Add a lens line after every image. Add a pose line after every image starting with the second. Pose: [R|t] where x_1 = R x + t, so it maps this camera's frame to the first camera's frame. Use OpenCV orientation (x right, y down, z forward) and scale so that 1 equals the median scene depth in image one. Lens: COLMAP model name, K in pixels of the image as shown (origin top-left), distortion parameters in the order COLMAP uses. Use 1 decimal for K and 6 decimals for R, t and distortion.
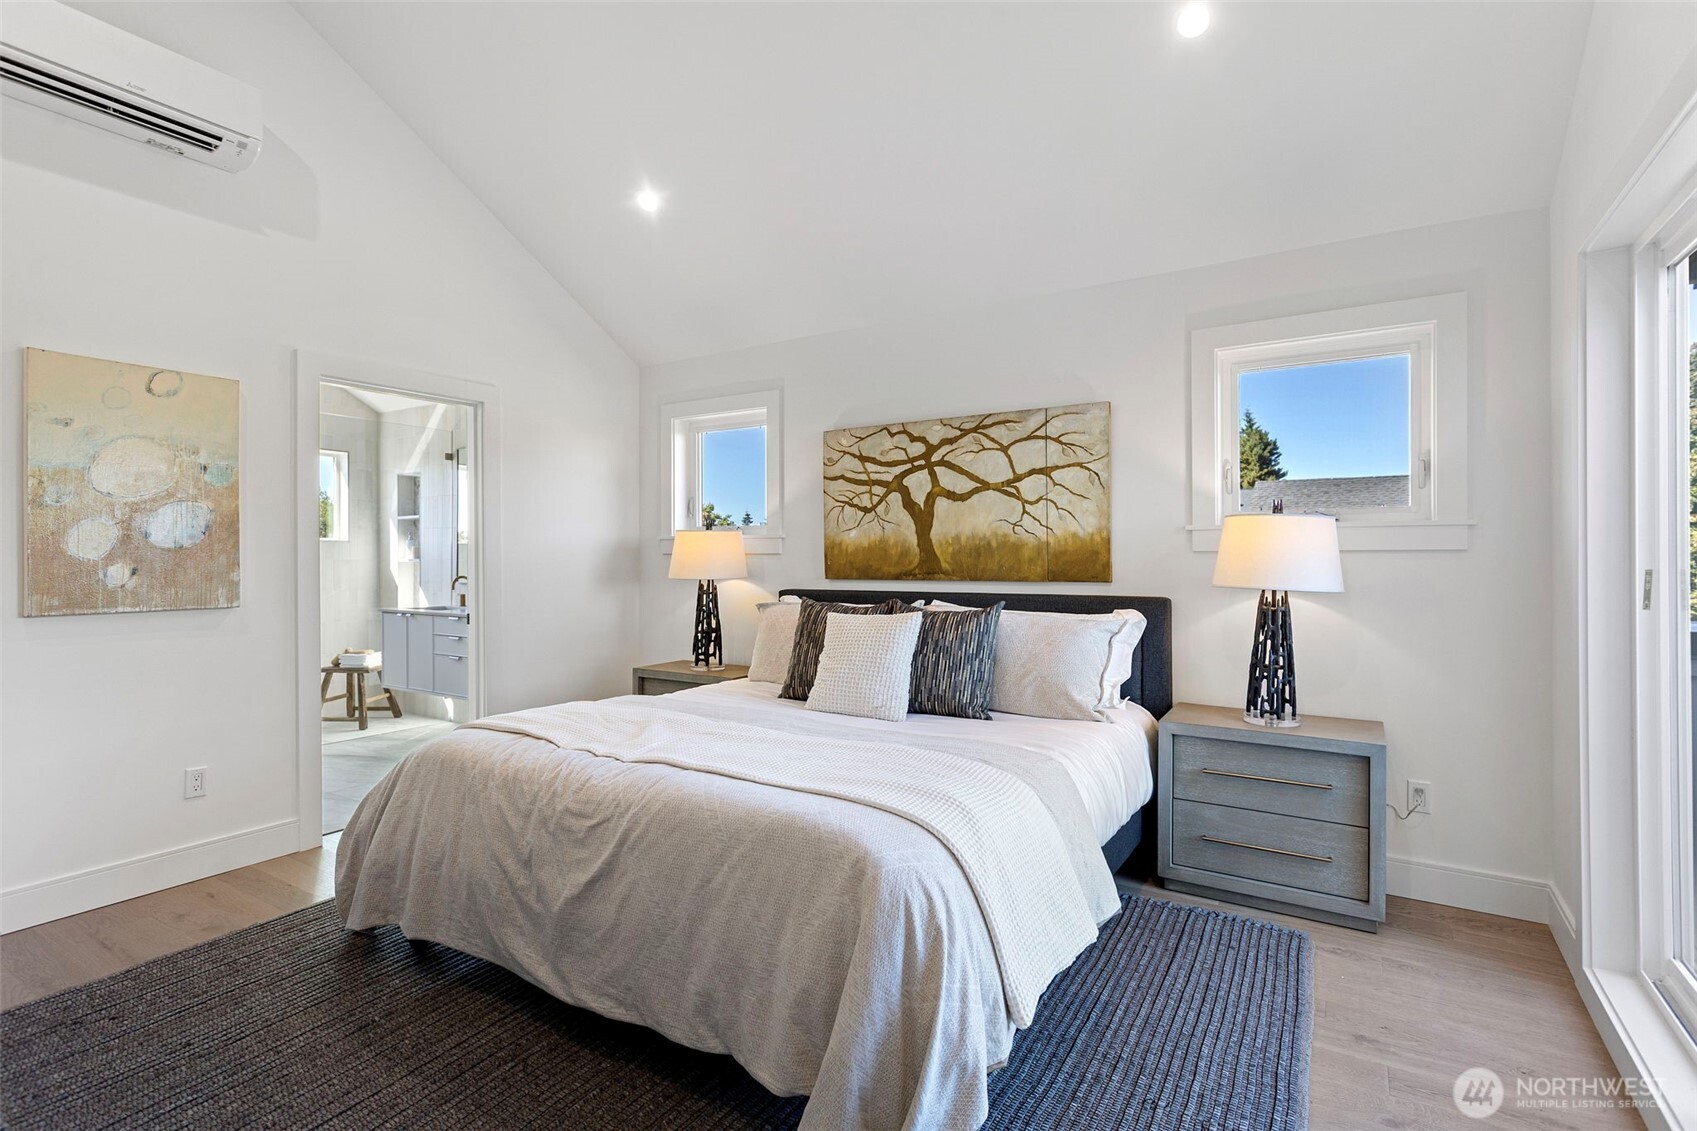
lens RADIAL K [[817.5, 0, 848.5], [0, 817.5, 565.5], [0, 0, 1]] dist [0.001447, 0.000202]
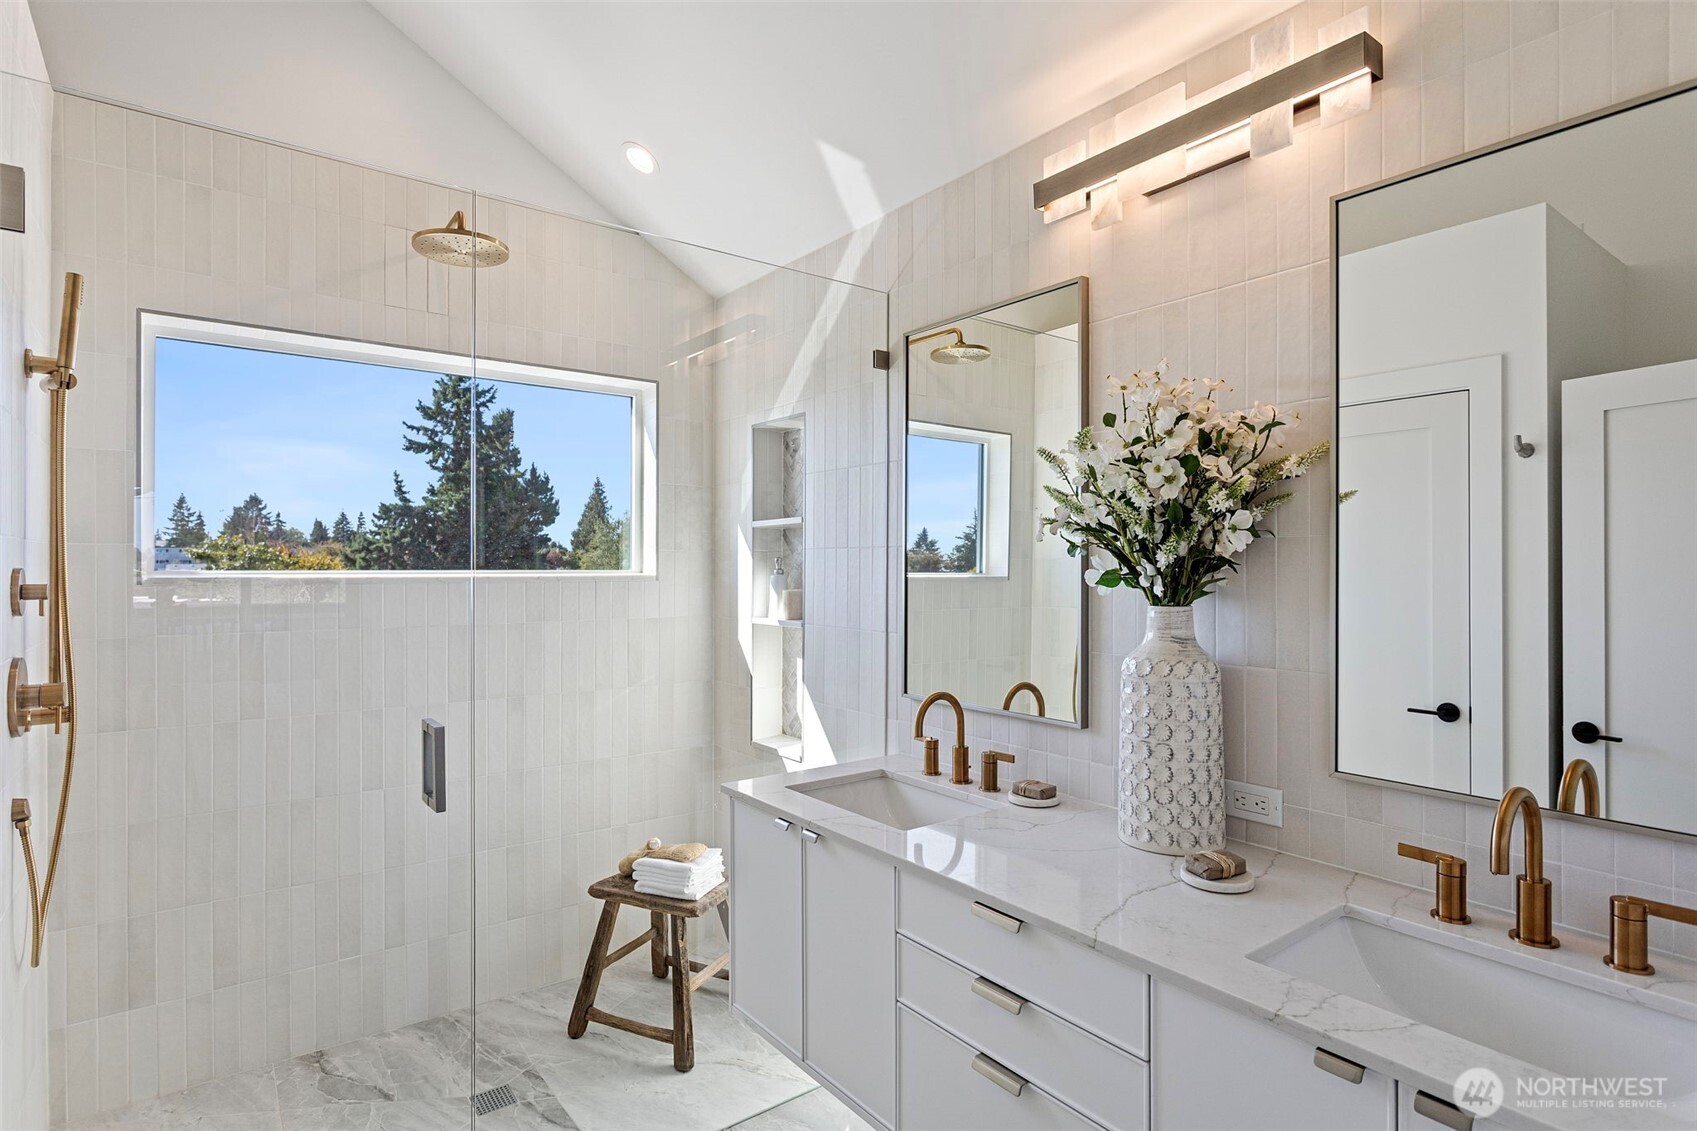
lens RADIAL K [[817.5, 0, 848.5], [0, 817.5, 565.5], [0, 0, 1]] dist [0.001447, 0.000202]
pose [[0.940800, -0.003138, -0.338948, -0.356457], [0.003051, 0.999995, -0.000788, -0.035952], [0.338949, -0.000293, 0.940805, 0.607794]]
